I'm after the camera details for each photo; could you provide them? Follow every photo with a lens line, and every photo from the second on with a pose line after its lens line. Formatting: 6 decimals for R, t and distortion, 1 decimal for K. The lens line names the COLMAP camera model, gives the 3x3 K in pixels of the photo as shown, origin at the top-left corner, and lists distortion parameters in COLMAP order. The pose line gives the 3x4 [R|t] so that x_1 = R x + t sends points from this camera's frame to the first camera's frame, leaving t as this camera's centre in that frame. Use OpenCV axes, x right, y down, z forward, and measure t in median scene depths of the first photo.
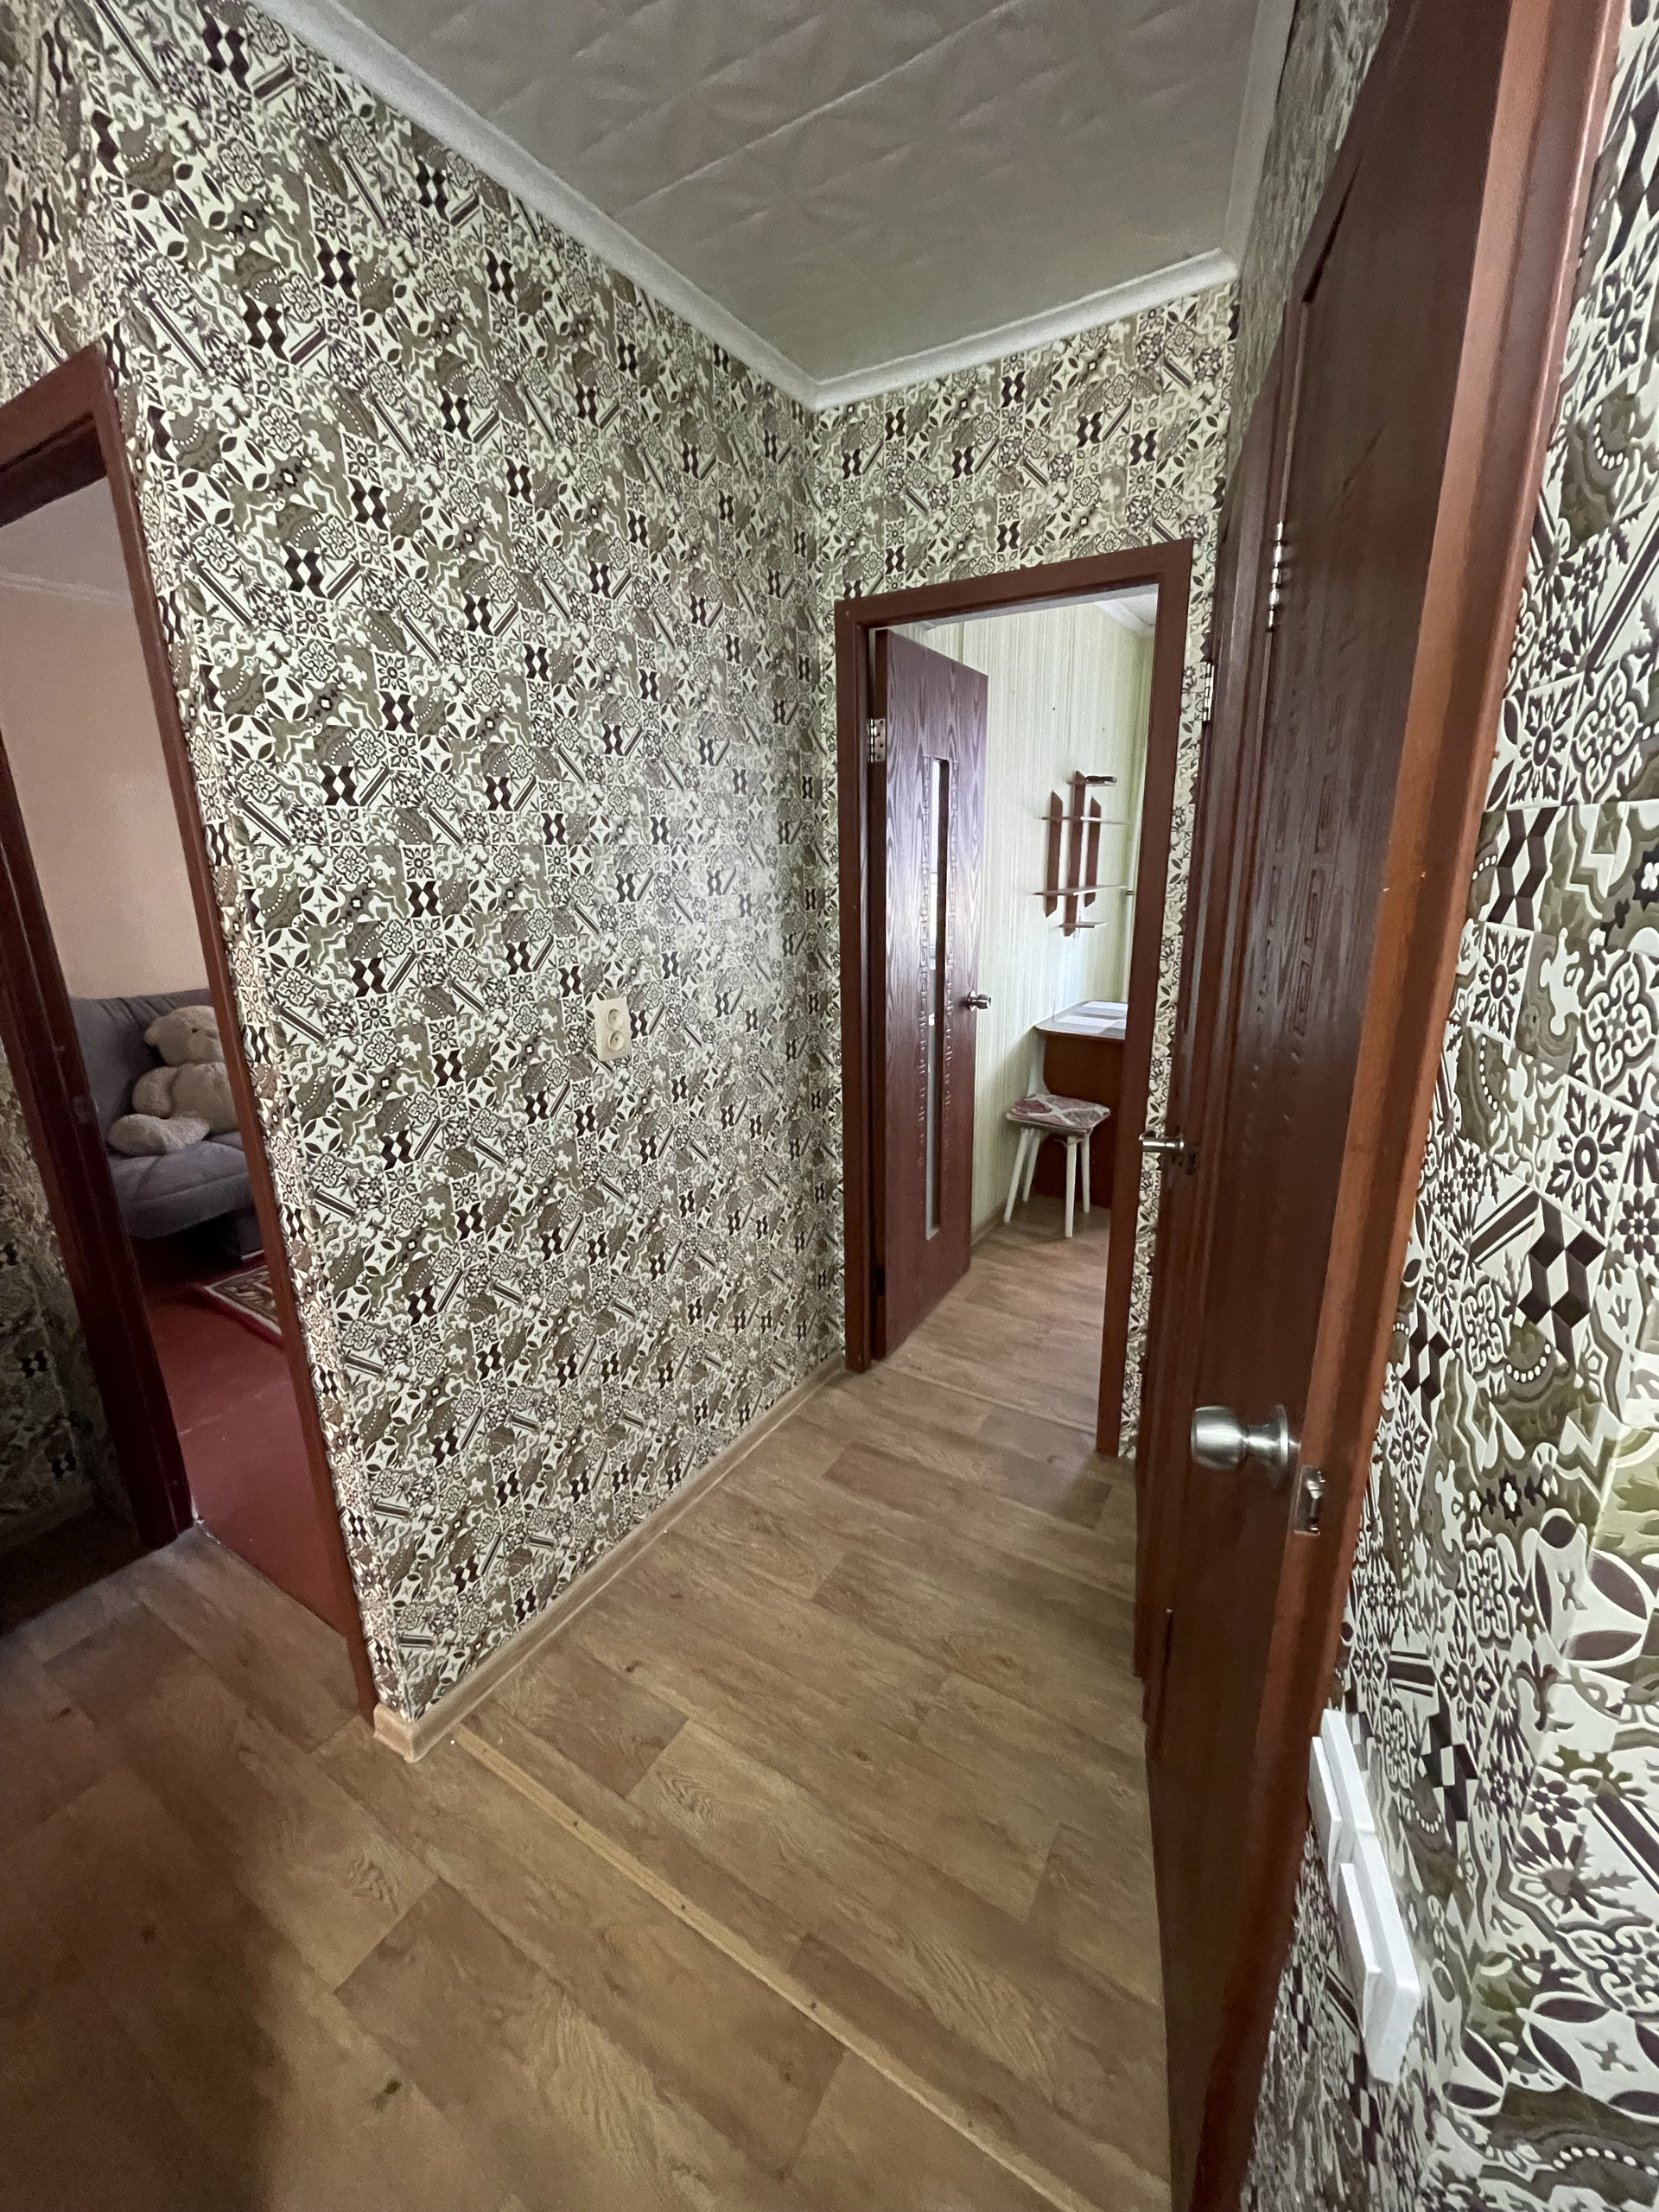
lens RADIAL K [[890.5, 0, 831.1], [0, 890.5, 1110.5], [0, 0, 1]] dist [-0.001896, -0.000212]
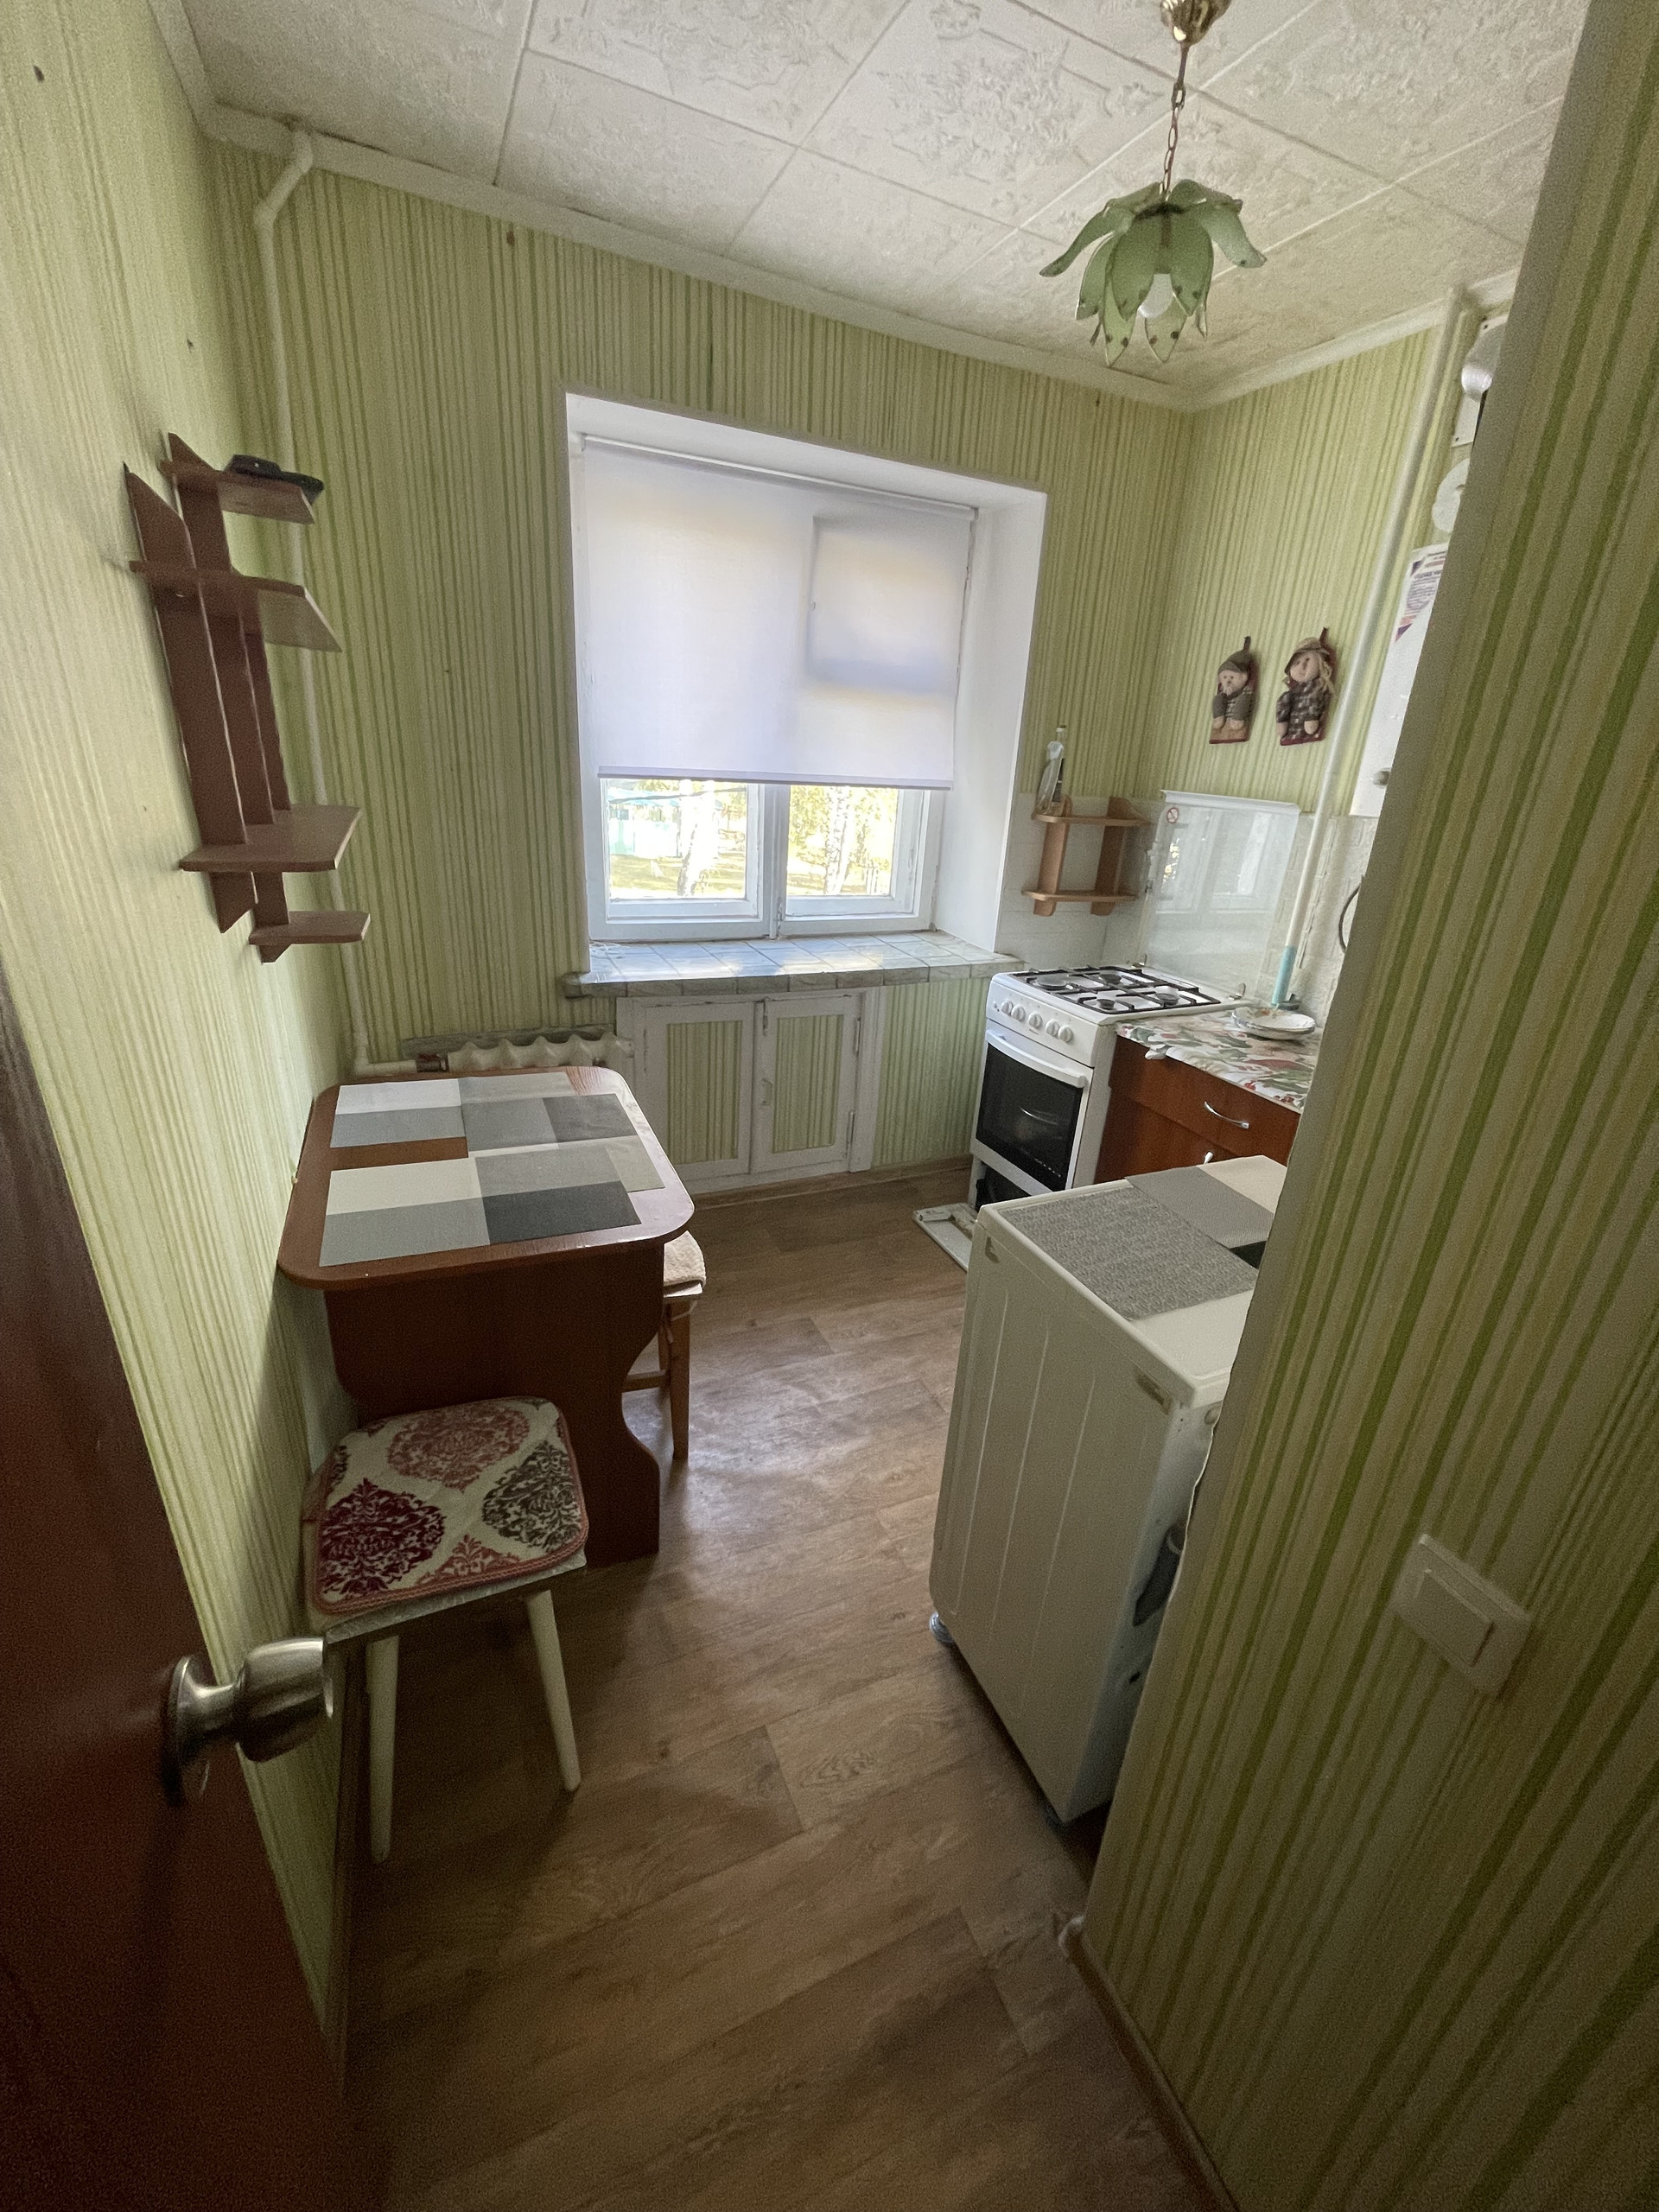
lens RADIAL K [[888.7, 0, 826.6], [0, 888.7, 1107.7], [0, 0, 1]] dist [0.001680, 0.000497]
pose [[0.561008, -0.267302, 0.783467, 0.104130], [0.164949, 0.963549, 0.210629, -0.193203], [-0.811210, 0.011067, 0.584650, 0.665413]]
